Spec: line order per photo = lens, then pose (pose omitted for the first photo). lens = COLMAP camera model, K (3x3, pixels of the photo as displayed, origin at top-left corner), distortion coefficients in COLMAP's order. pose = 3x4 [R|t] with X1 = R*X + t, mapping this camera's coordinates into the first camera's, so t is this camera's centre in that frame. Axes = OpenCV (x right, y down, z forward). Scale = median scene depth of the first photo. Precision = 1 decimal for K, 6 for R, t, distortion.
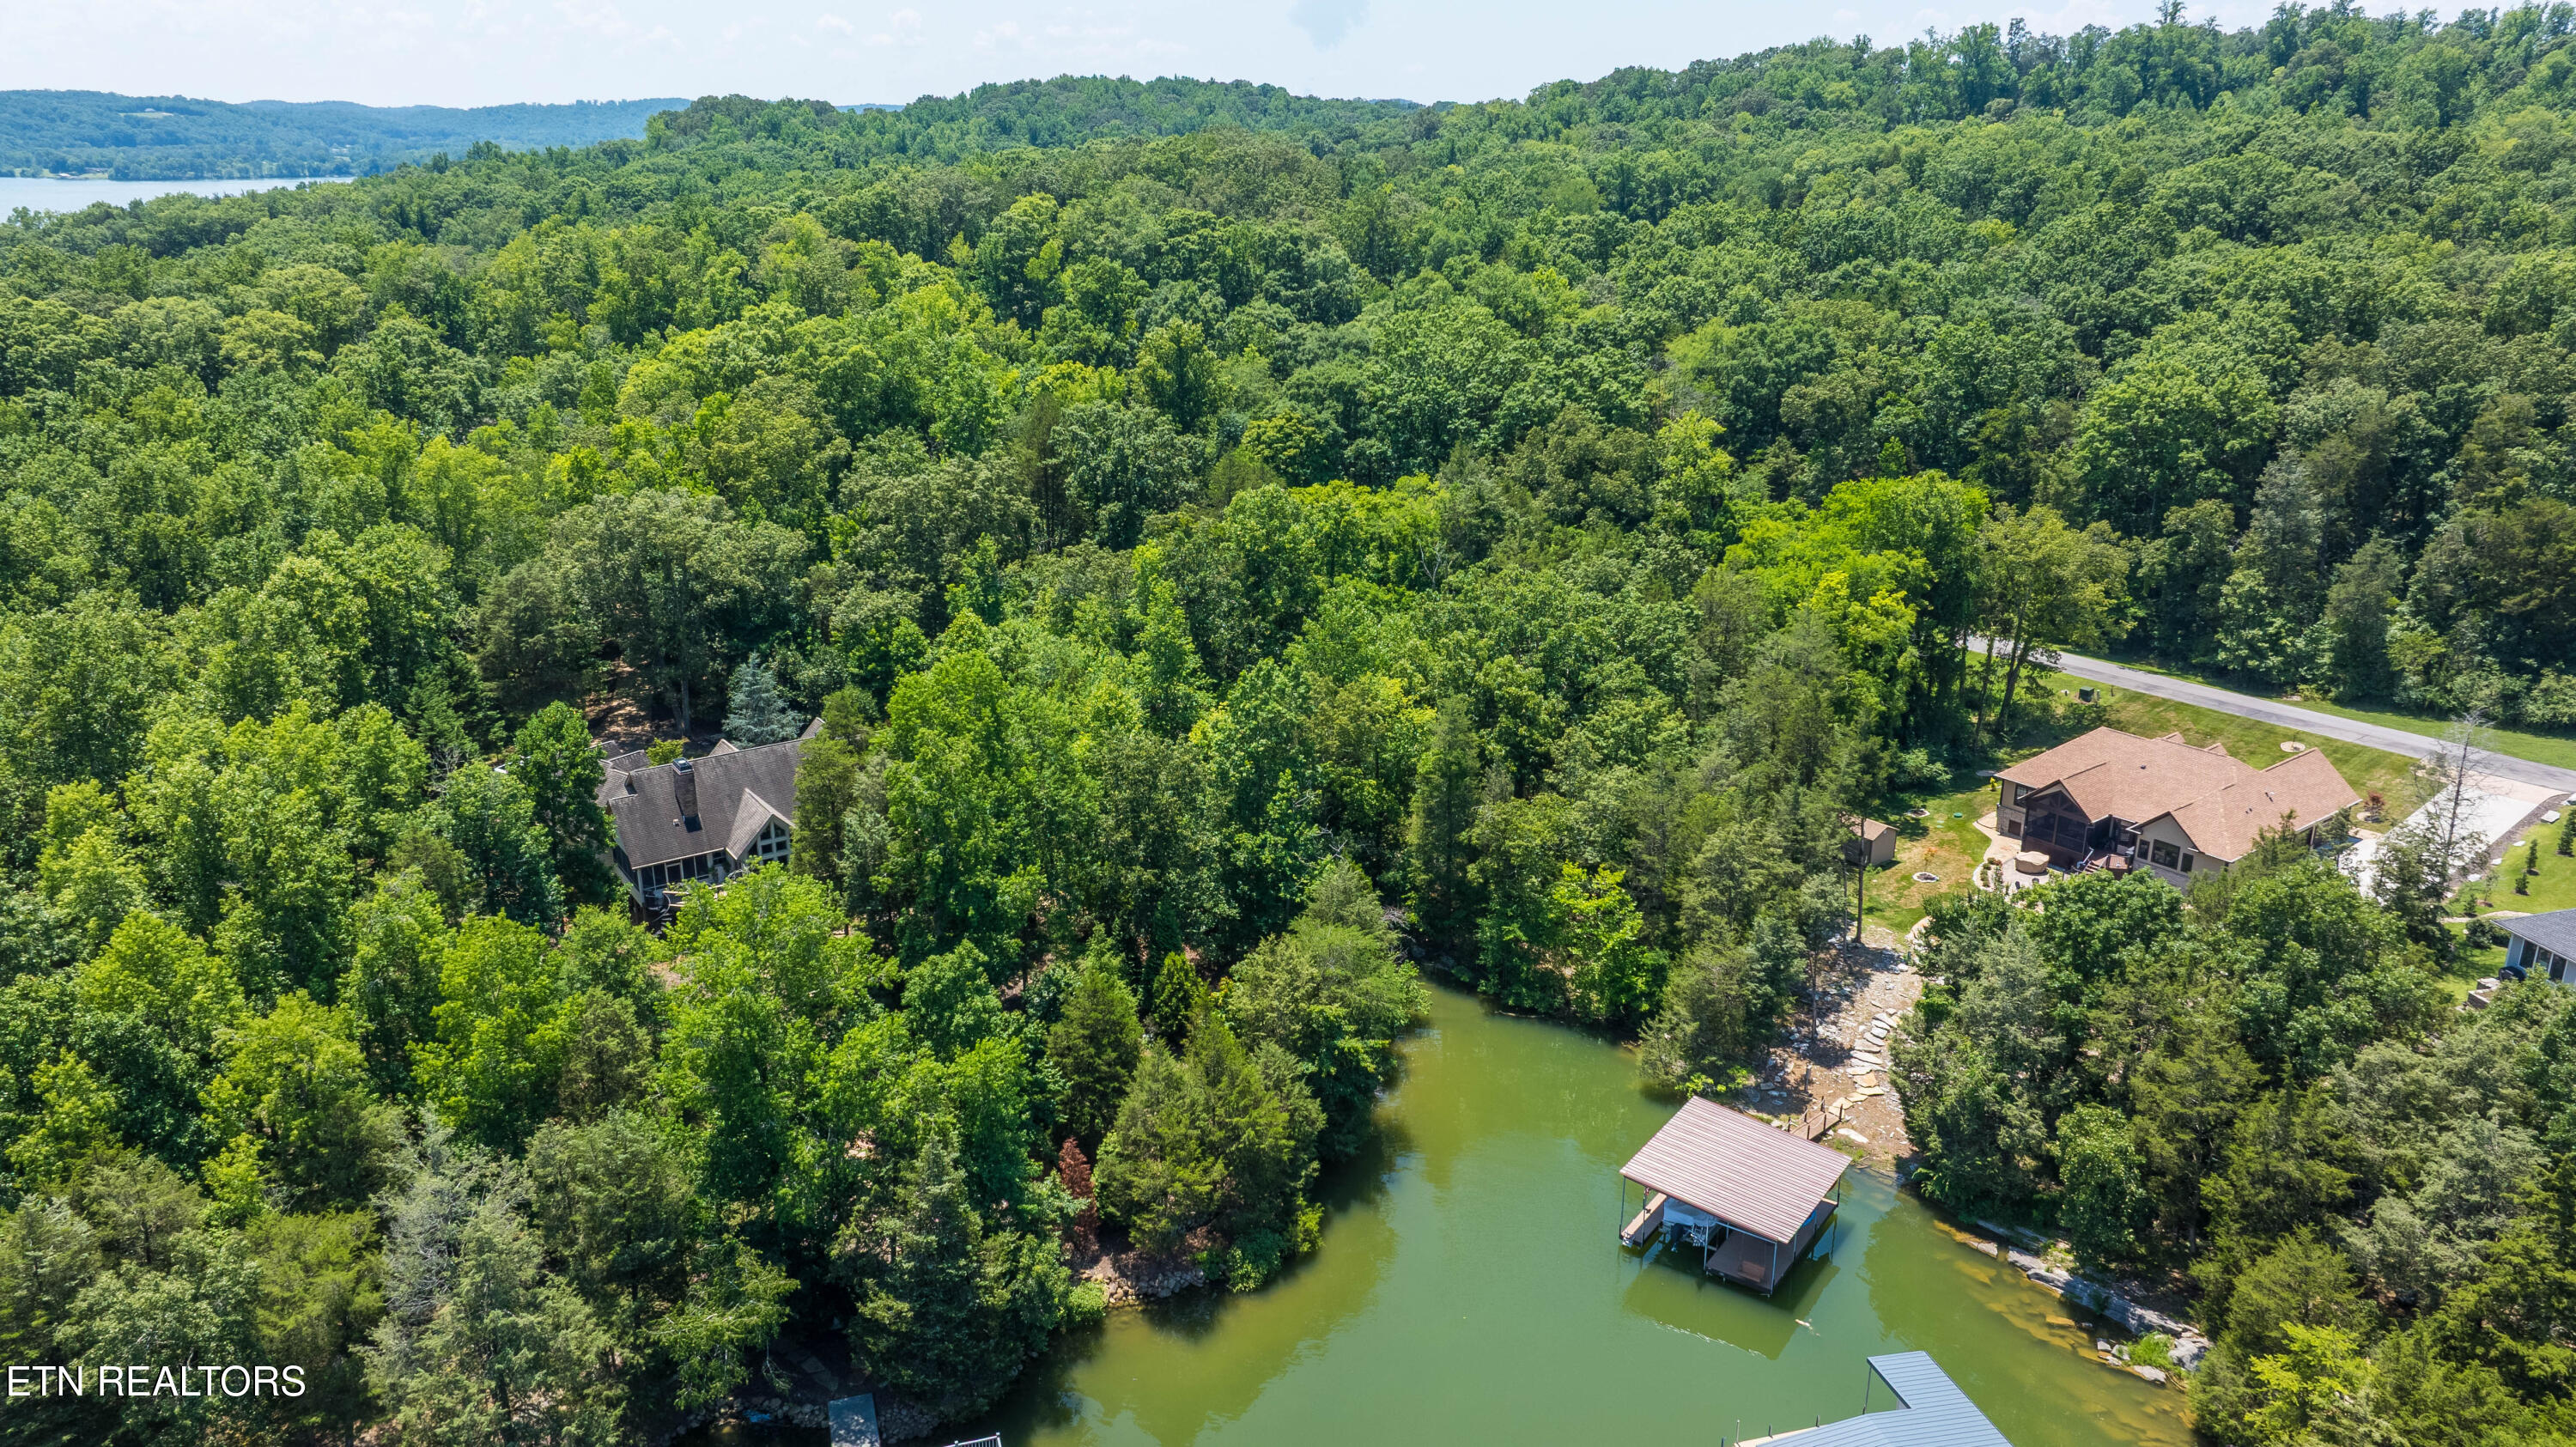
lens RADIAL K [[1800.7, 0, 1285.2], [0, 1800.7, 723.3], [0, 0, 1]] dist [-0.036999, 0.030180]
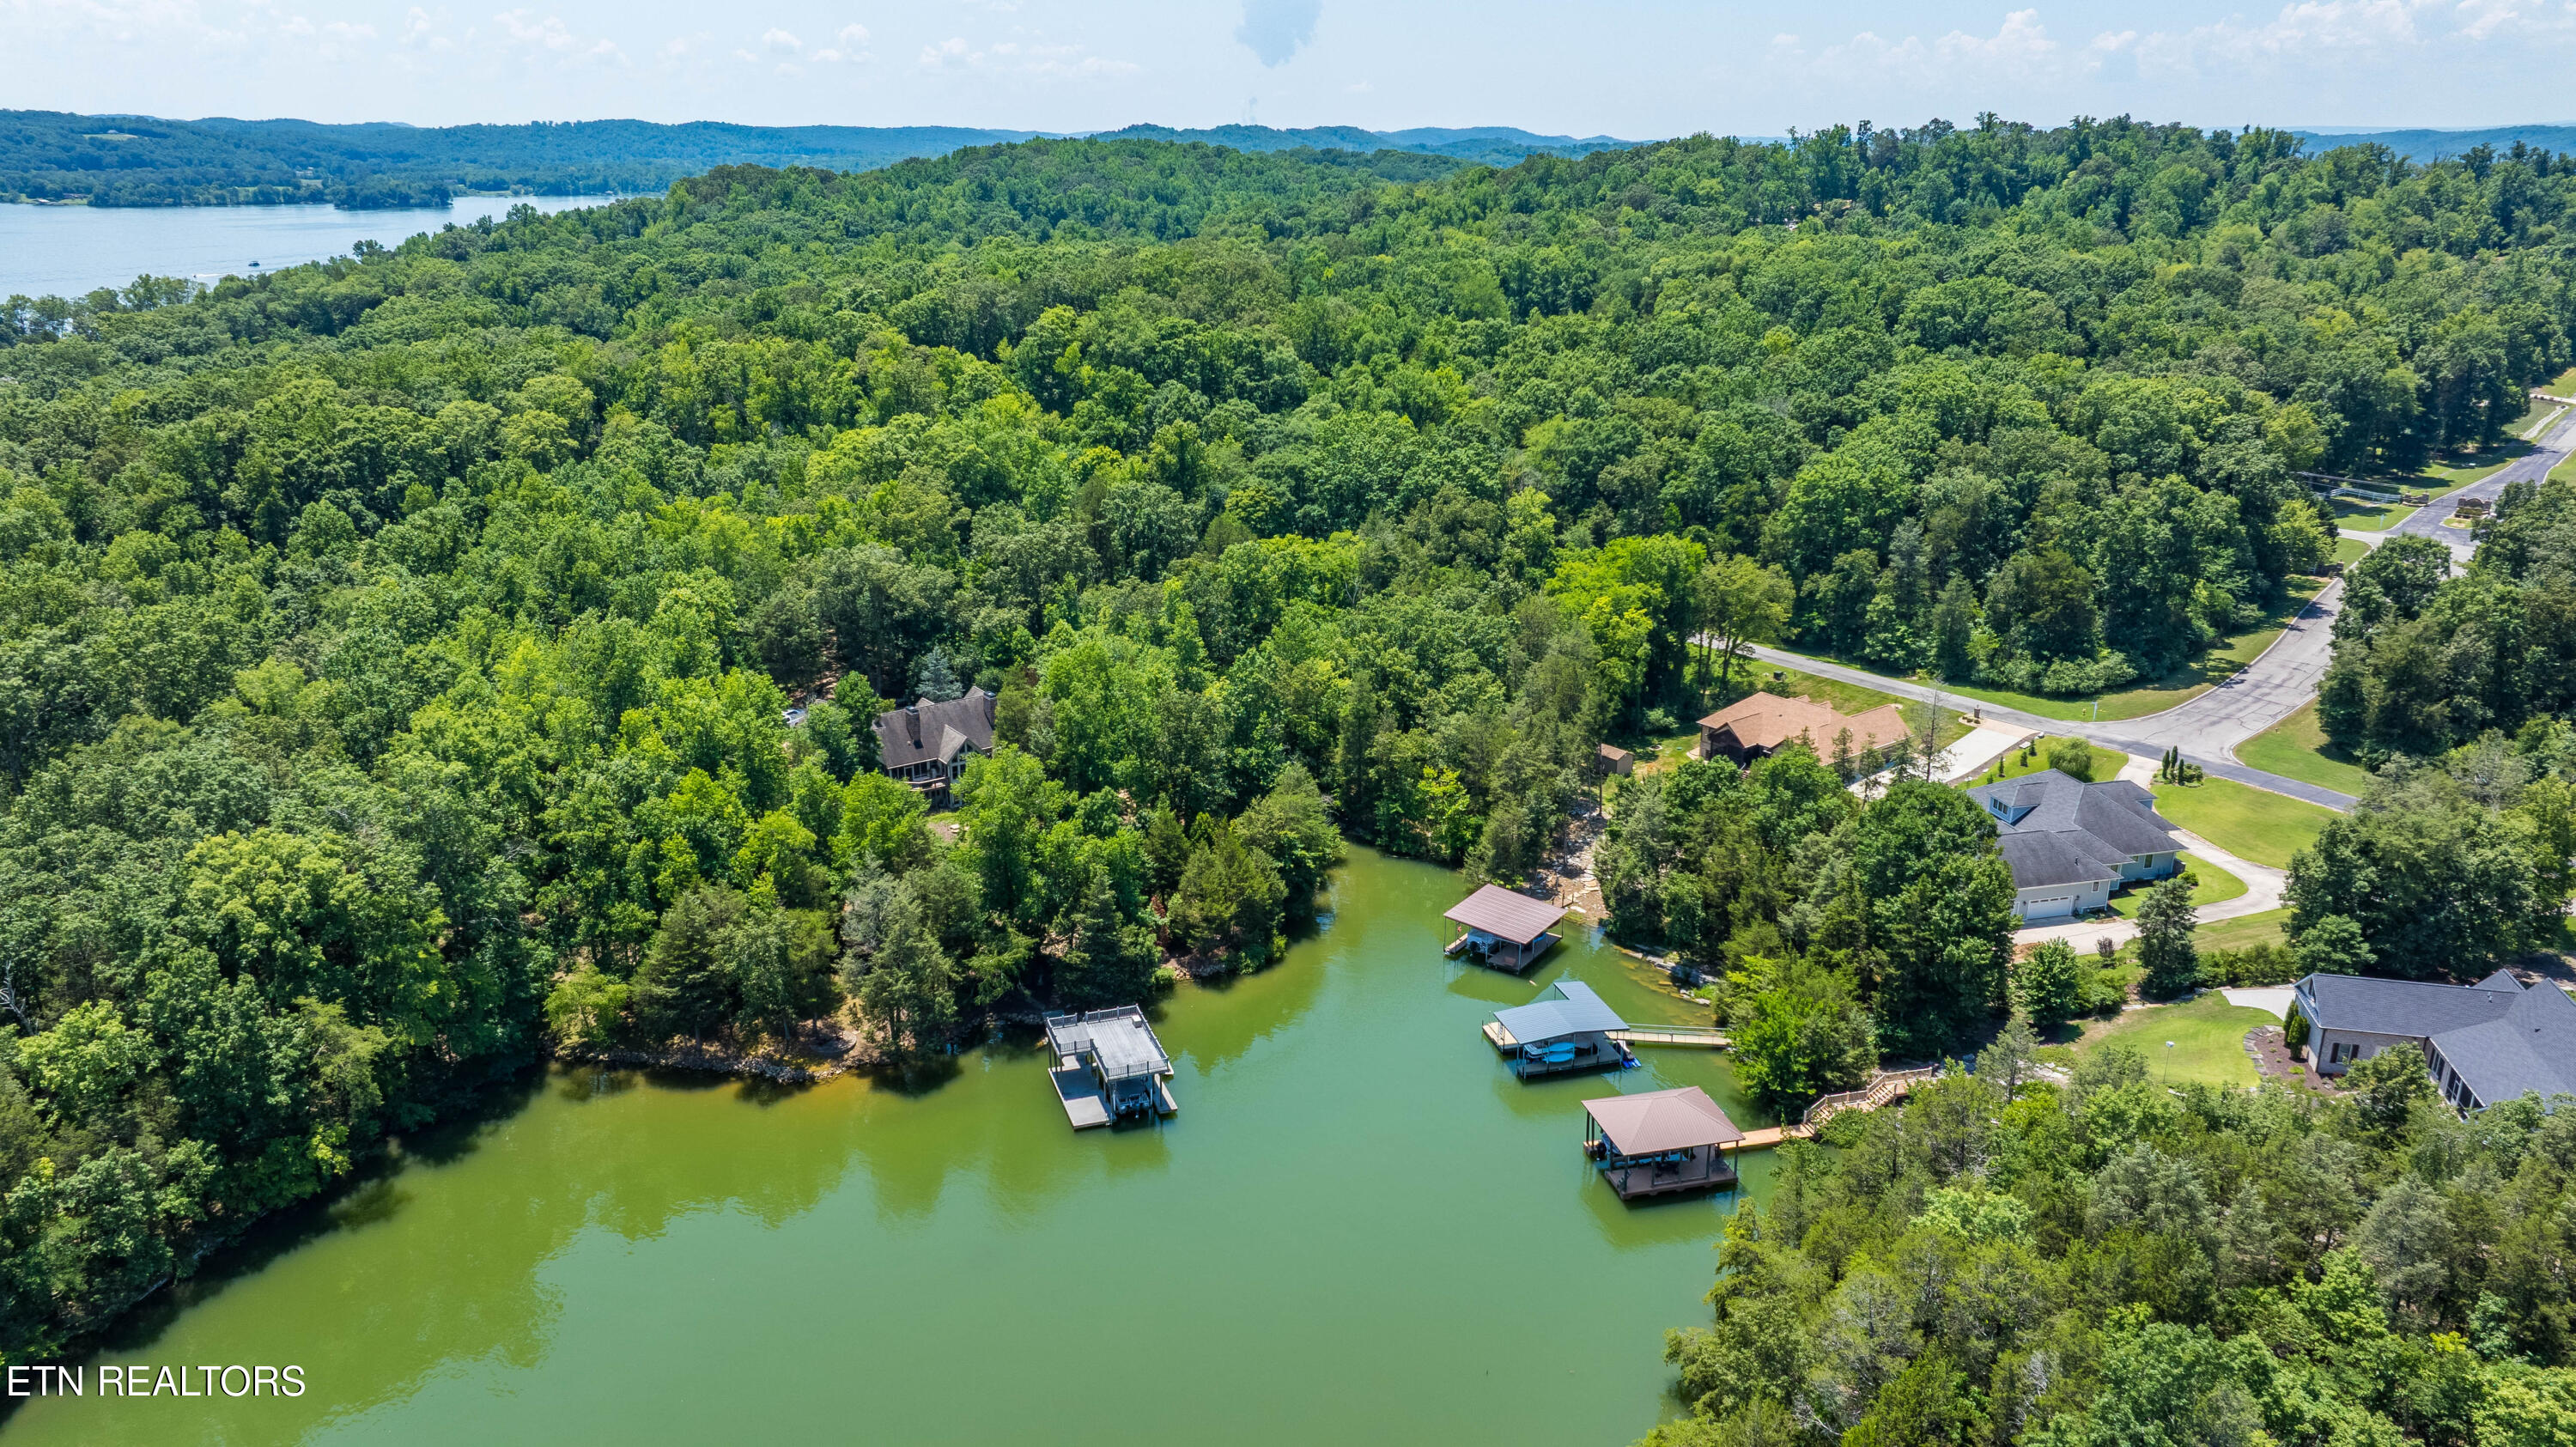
lens RADIAL K [[1800.7, 0, 1288.4], [0, 1800.7, 725.0], [0, 0, 1]] dist [-0.036999, 0.030180]
pose [[0.999519, -0.001532, 0.030971, -0.021234], [0.001777, 0.999967, -0.007892, 0.037638], [-0.030958, 0.007943, 0.999489, -0.530741]]
